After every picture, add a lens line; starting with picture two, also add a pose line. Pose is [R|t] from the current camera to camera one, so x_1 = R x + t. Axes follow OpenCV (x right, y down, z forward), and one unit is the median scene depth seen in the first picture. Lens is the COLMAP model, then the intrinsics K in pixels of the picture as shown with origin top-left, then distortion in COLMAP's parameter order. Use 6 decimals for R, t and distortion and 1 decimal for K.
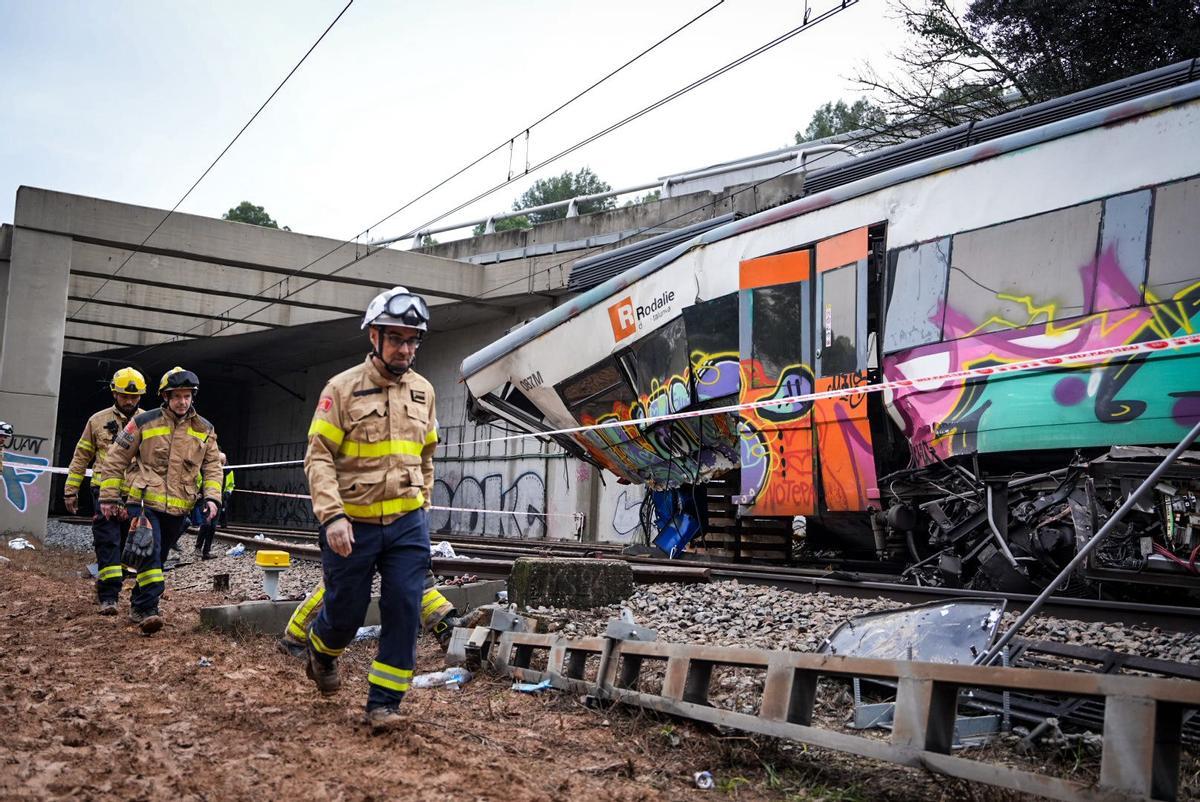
lens RADIAL K [[1179.6, 0, 600.0], [0, 1179.6, 401.0], [0, 0, 1]] dist [0.016105, 0.004461]
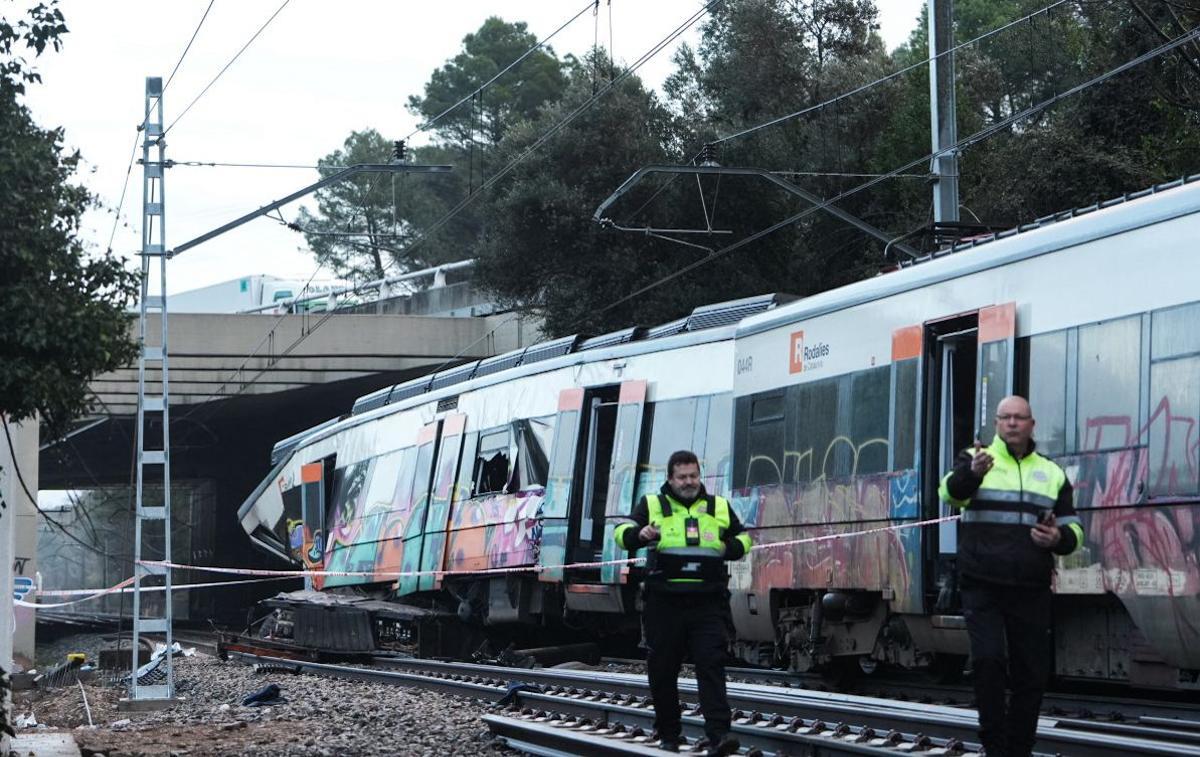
lens RADIAL K [[2986.7, 0, 506.1], [0, 2986.7, 234.8], [0, 0, 1]] dist [0.001096, 5.399046]
pose [[0.929932, -0.091863, -0.356073, 1.991558], [0.086168, 0.995771, -0.031859, -0.293830], [0.357494, -0.001056, 0.933915, -2.944285]]
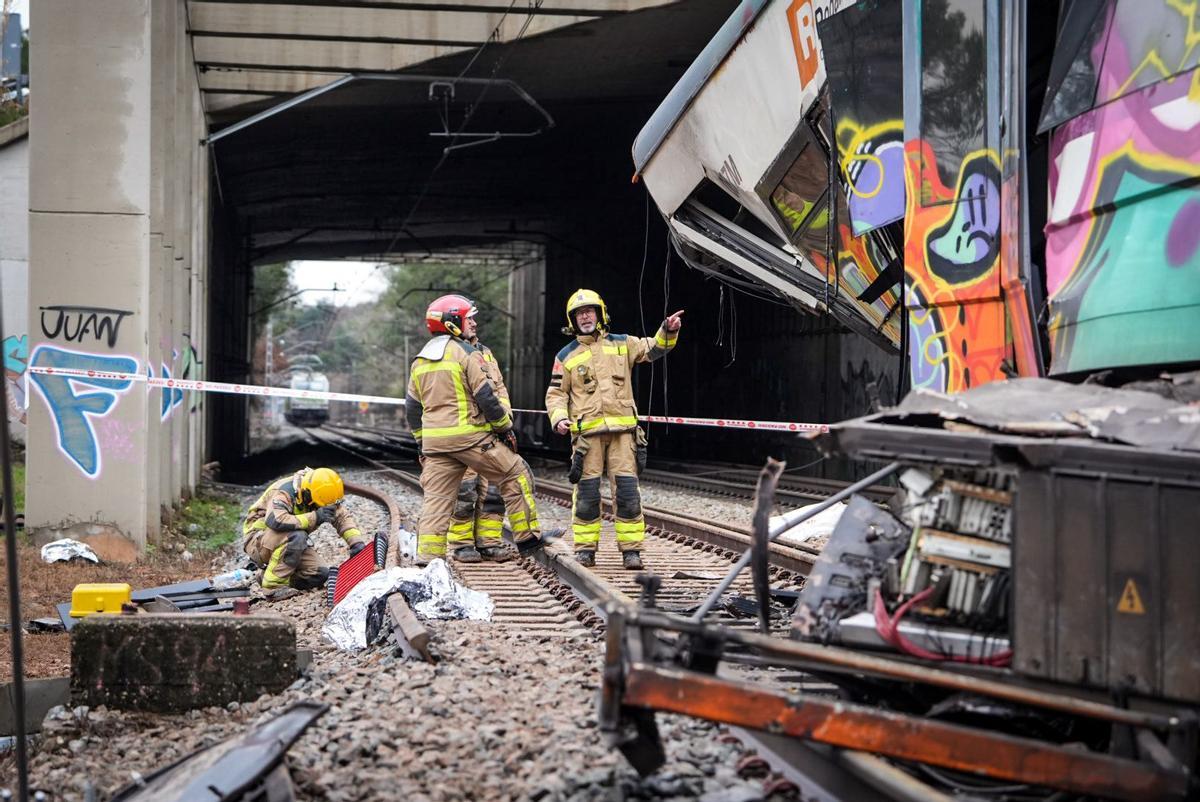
lens RADIAL K [[3446.6, 0, 600.0], [0, 3446.6, 401.0], [0, 0, 1]] dist [0.191567, 0.595744]
pose [[0.899018, -0.034322, -0.436565, 0.582856], [0.075428, 0.994161, 0.077170, -0.047264], [0.431367, -0.102306, 0.896357, -0.199019]]
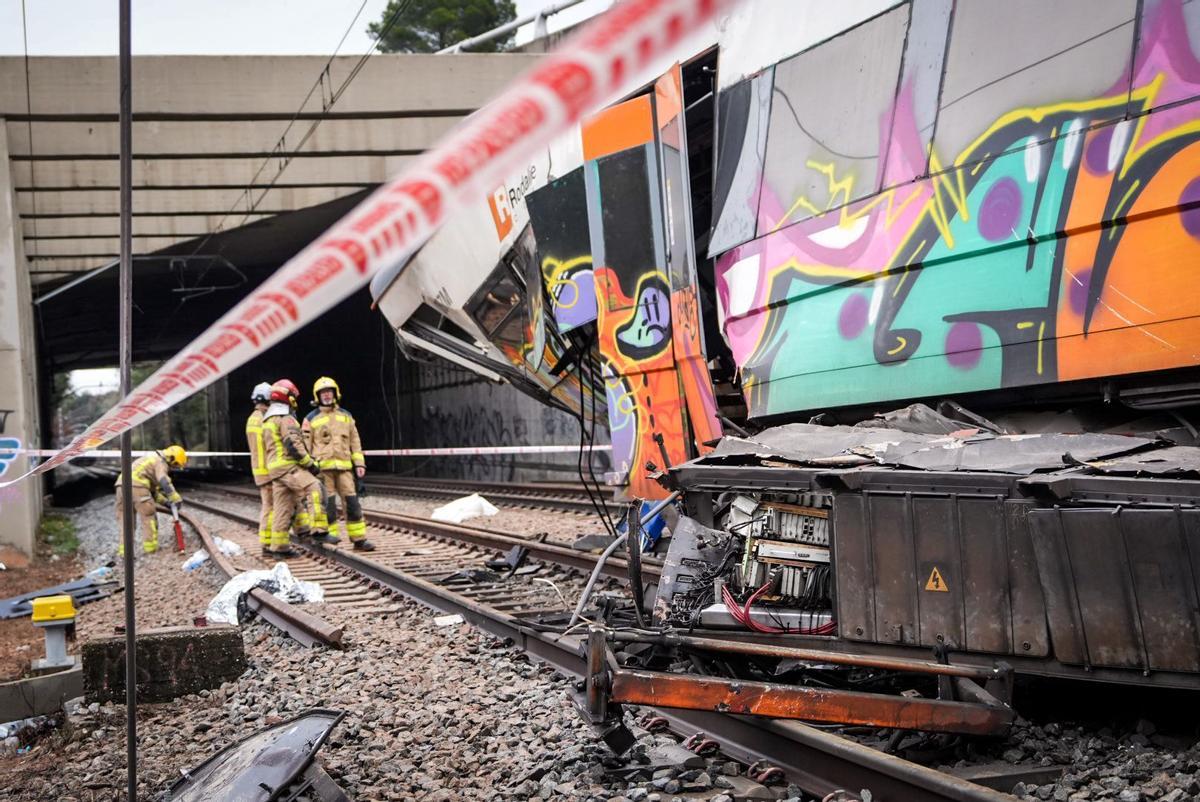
lens RADIAL K [[1927.6, 0, 616.7], [0, 1927.6, 399.5], [0, 0, 1]] dist [0.004948, -0.033530]
pose [[0.959796, -0.106027, -0.259905, 0.415087], [0.131813, 0.987724, 0.083831, -0.052834], [0.247826, -0.114719, 0.961988, -0.048167]]
